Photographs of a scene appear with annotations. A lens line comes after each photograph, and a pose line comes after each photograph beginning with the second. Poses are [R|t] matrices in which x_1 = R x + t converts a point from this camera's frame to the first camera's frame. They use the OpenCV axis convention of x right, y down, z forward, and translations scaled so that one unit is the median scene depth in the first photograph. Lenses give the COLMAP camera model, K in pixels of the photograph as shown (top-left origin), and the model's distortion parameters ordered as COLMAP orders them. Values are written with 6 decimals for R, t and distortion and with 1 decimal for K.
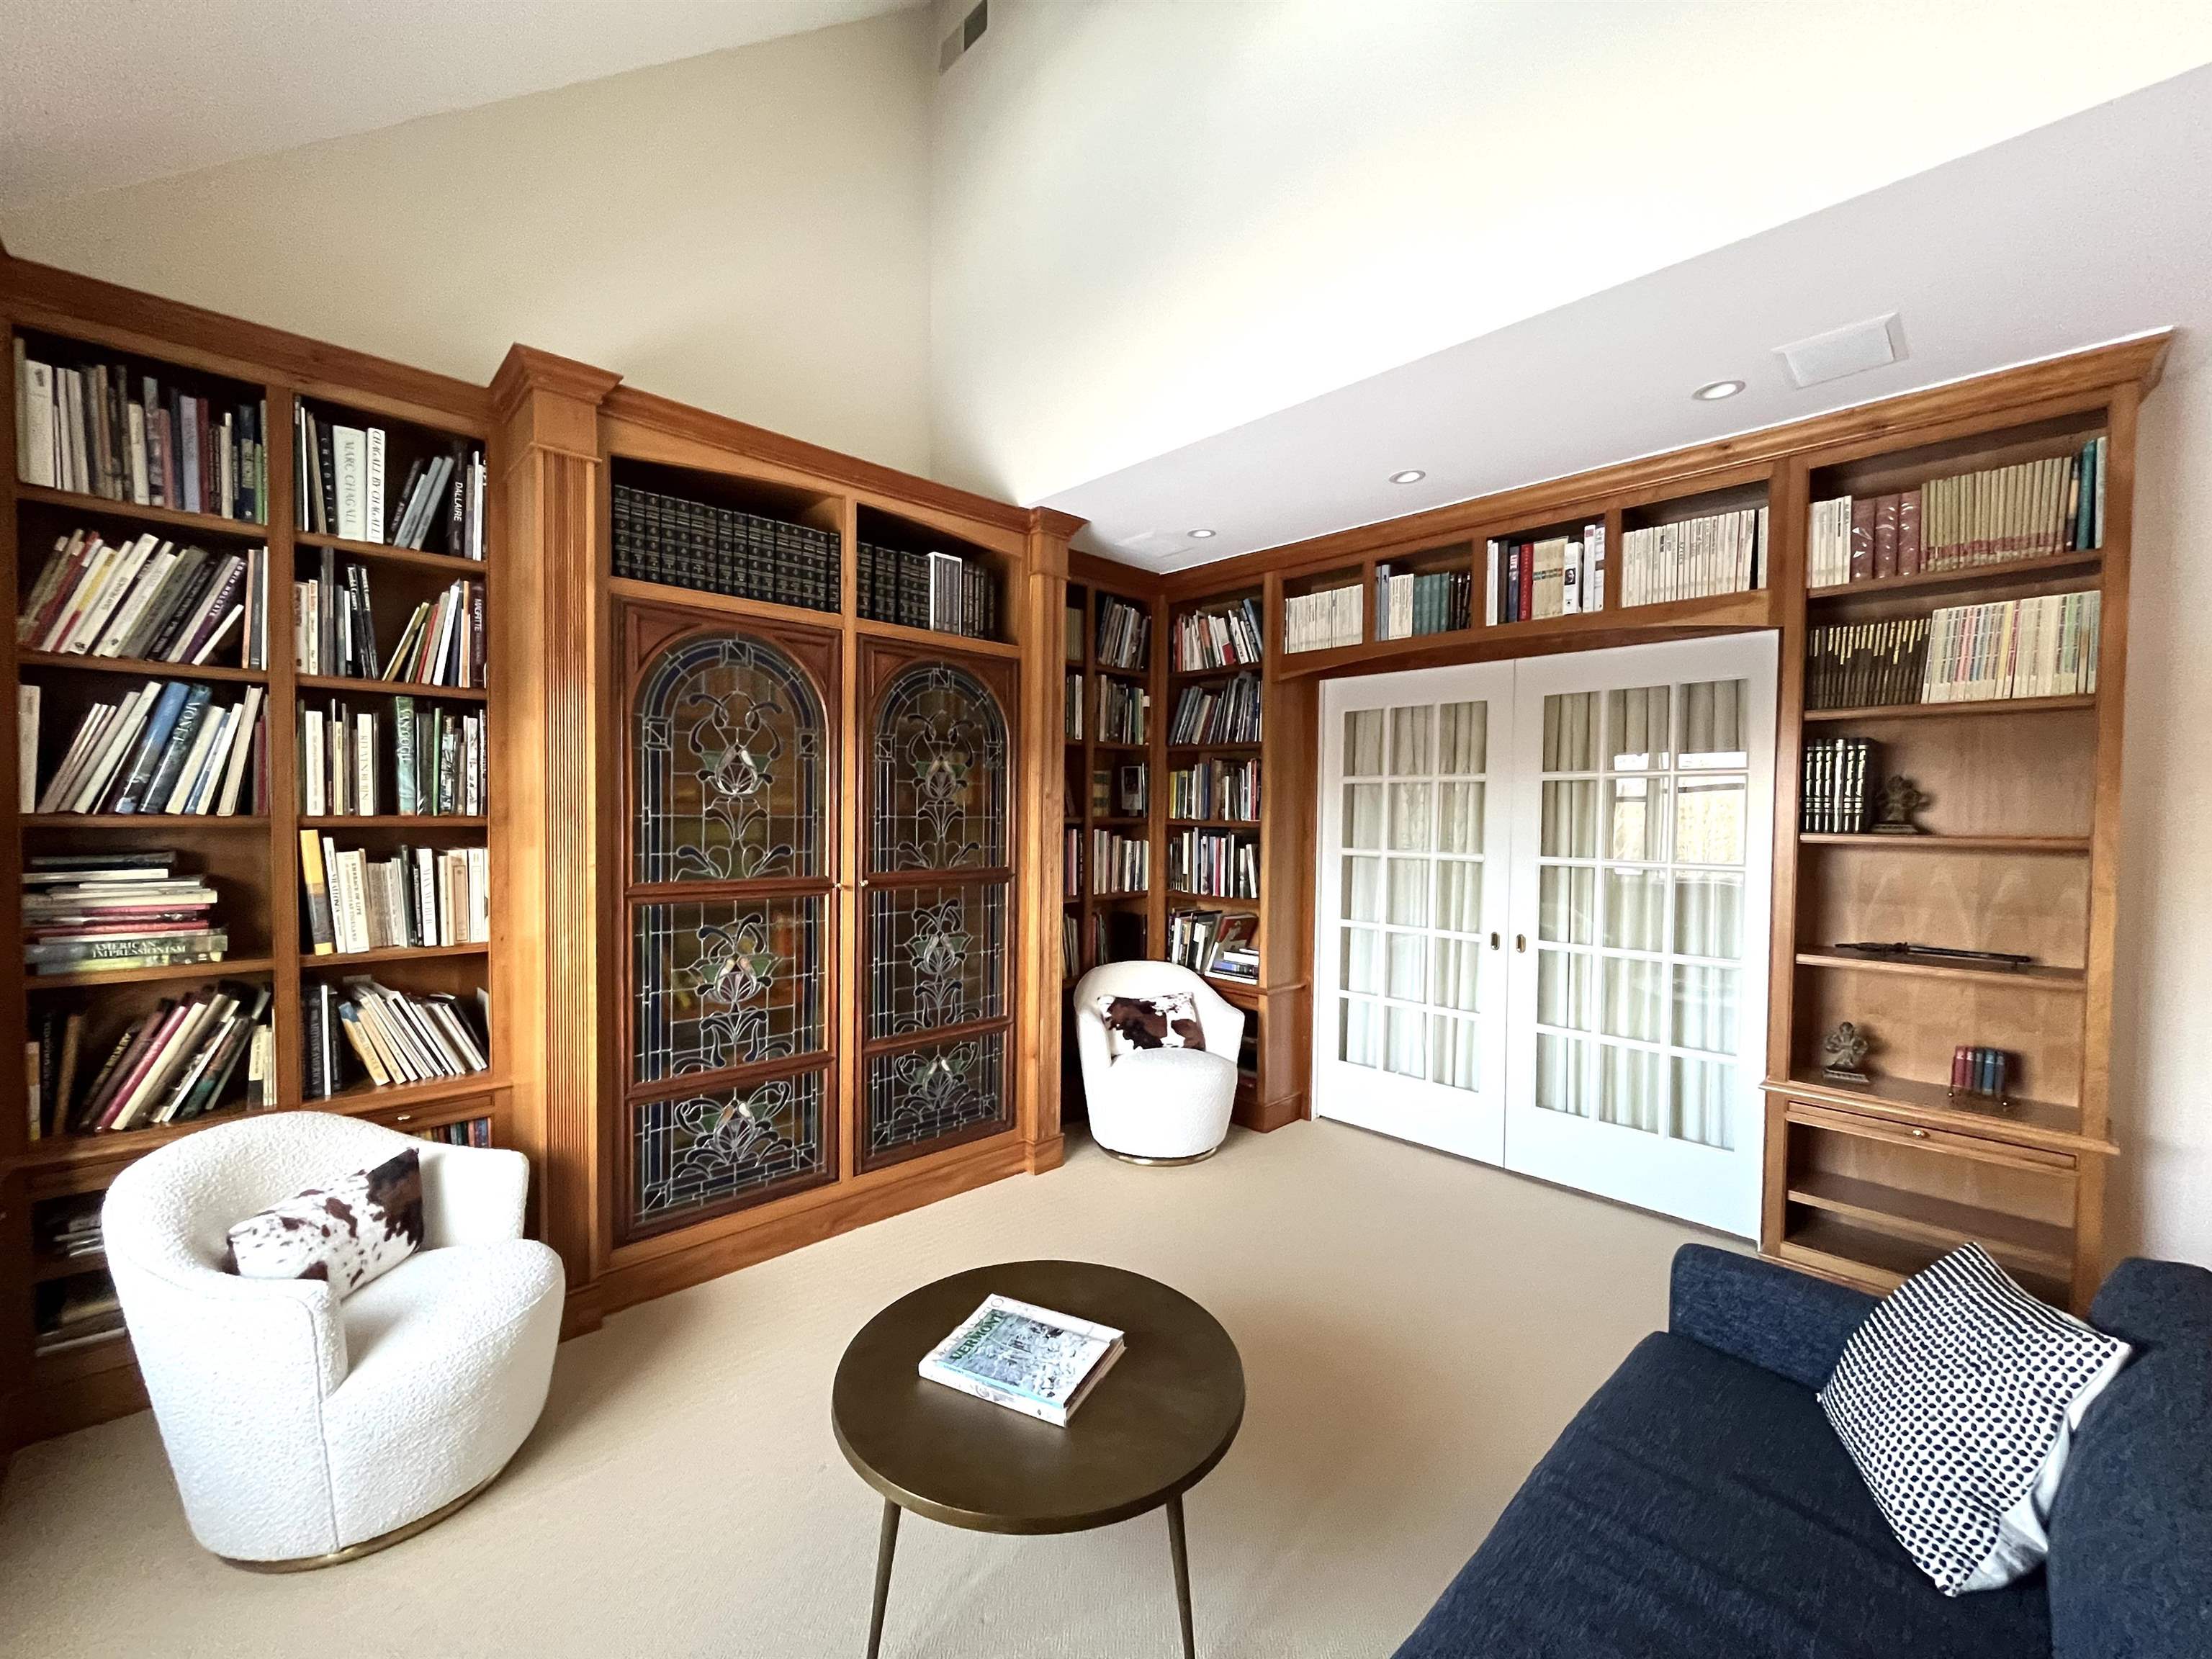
lens RADIAL K [[902.4, 0, 1106.0], [0, 902.4, 823.9], [0, 0, 1]] dist [0.002113, -0.000352]
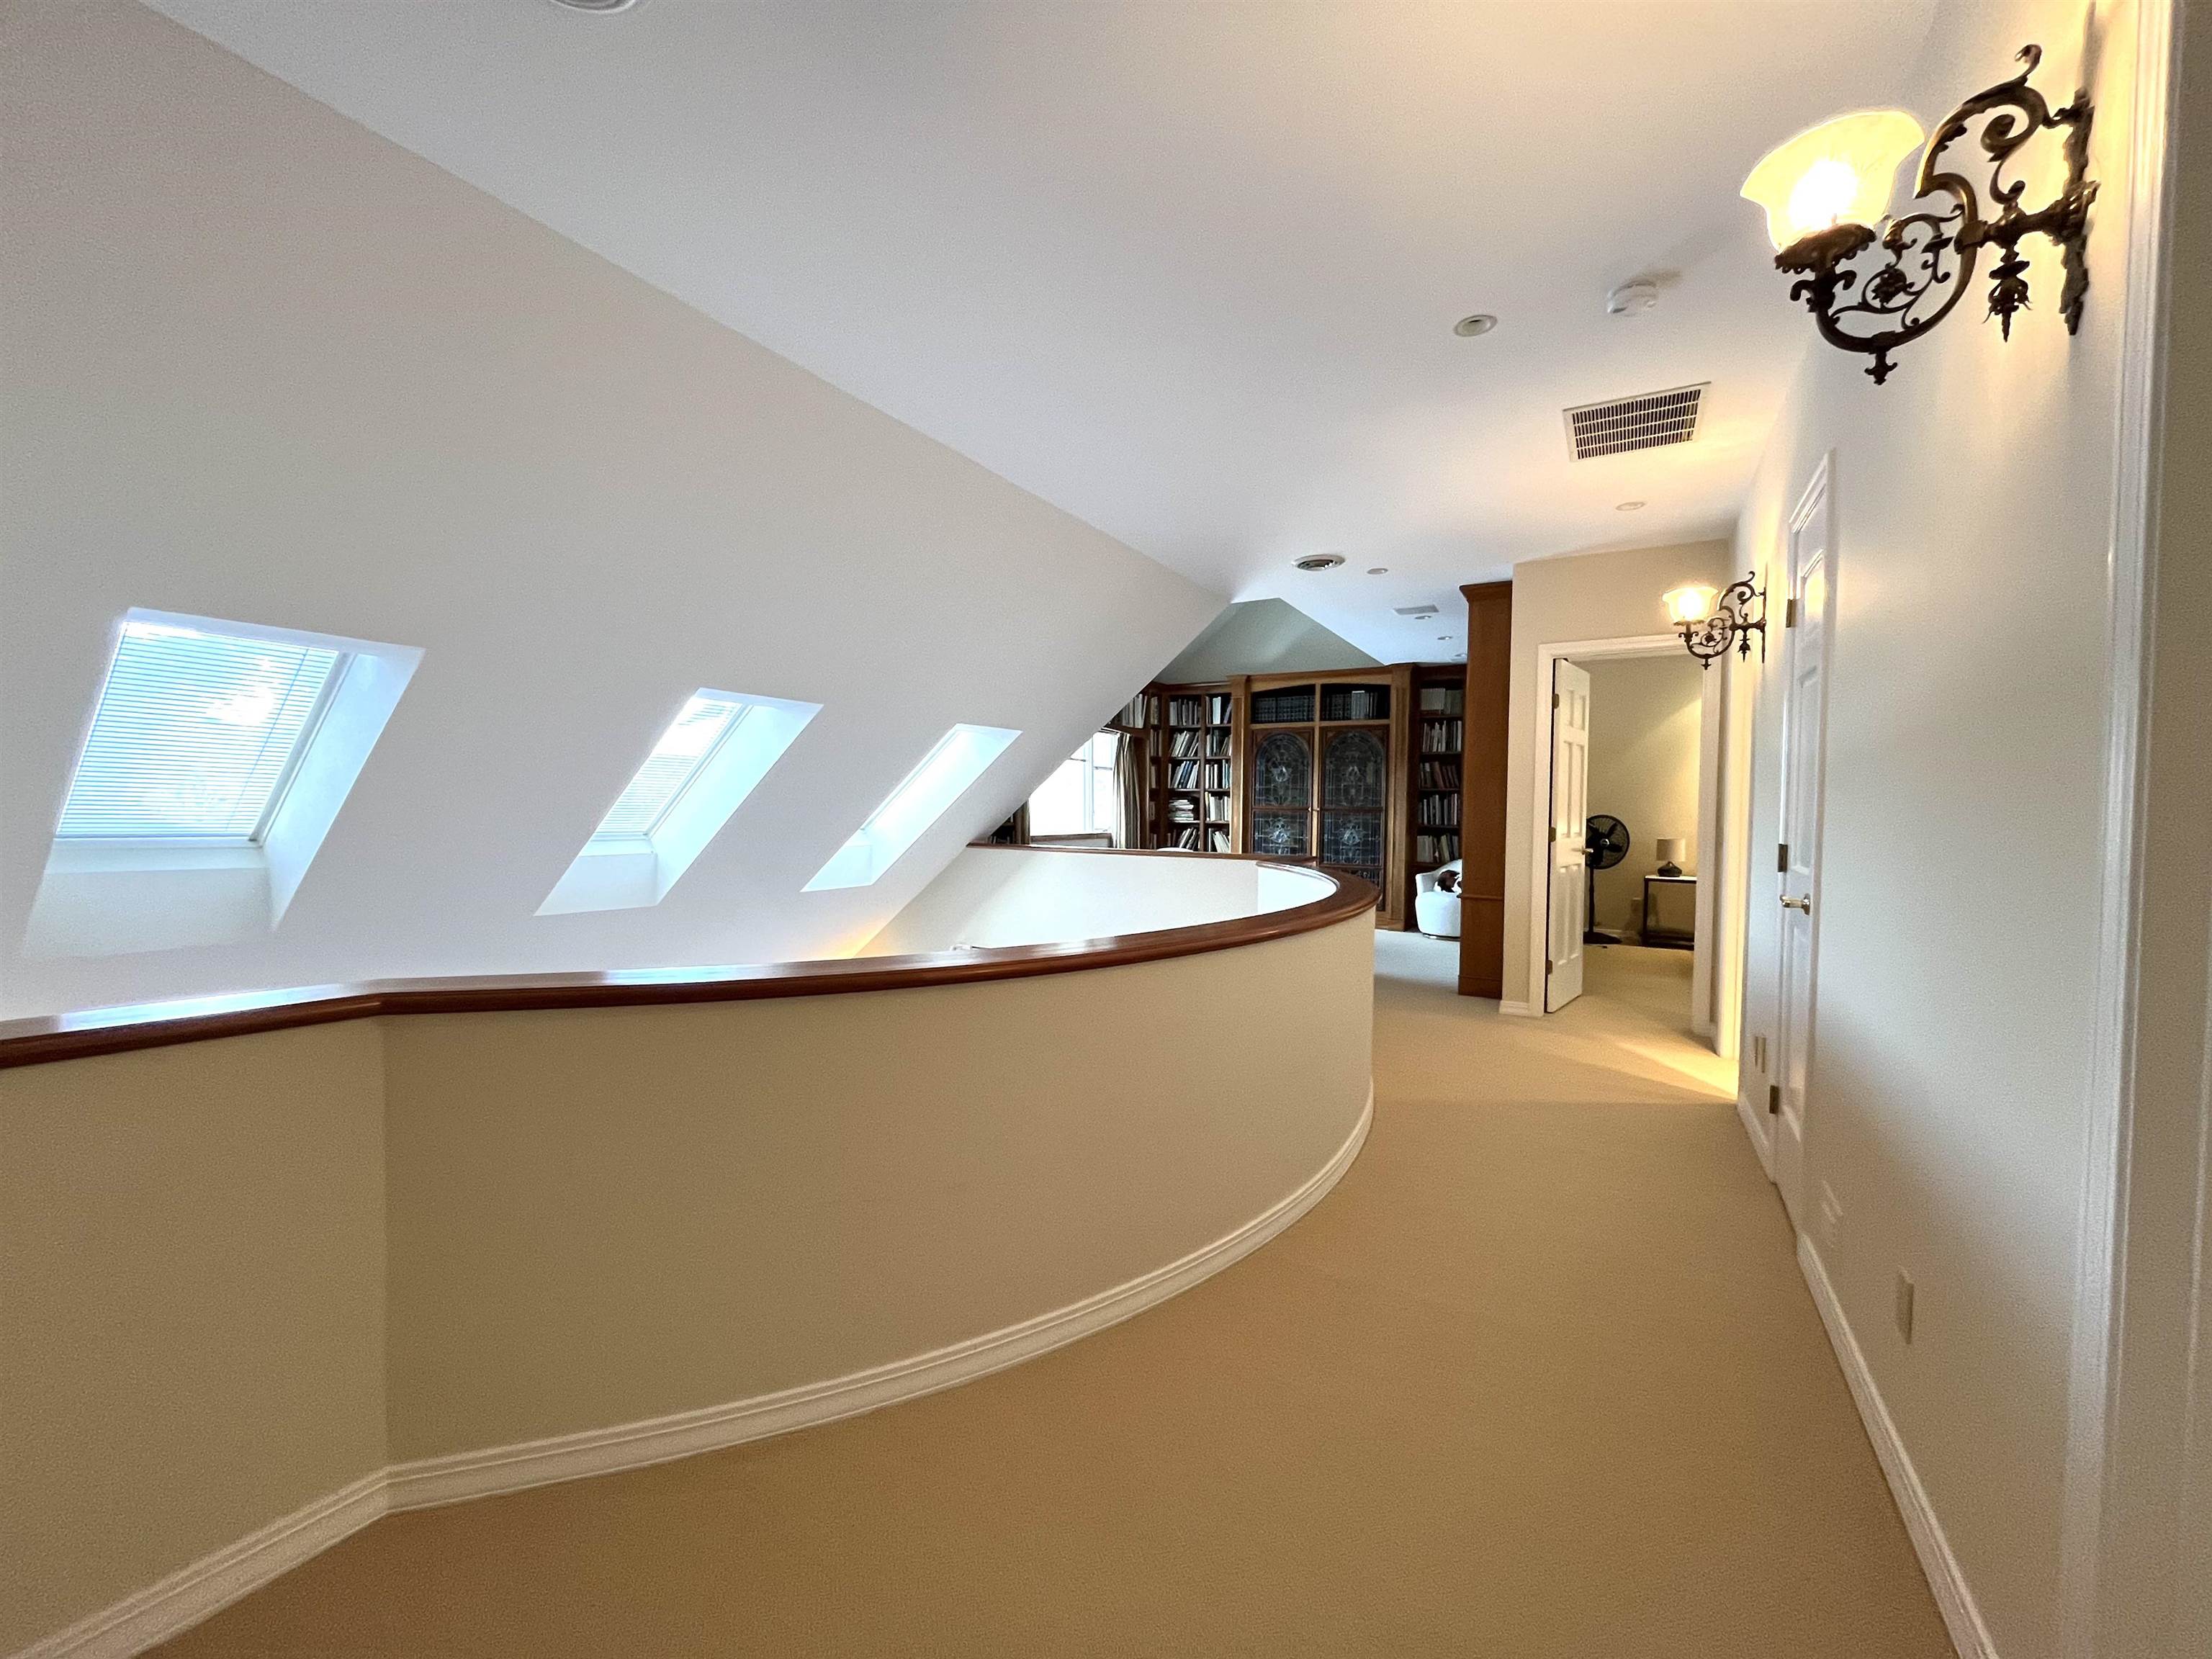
lens RADIAL K [[902.4, 0, 1105.7], [0, 902.4, 833.2], [0, 0, 1]] dist [0.002113, -0.000352]
pose [[0.281801, 0.013900, -0.959372, 3.083682], [-0.024541, 0.999672, 0.007275, 0.180164], [0.959159, 0.021494, 0.282050, -0.681525]]
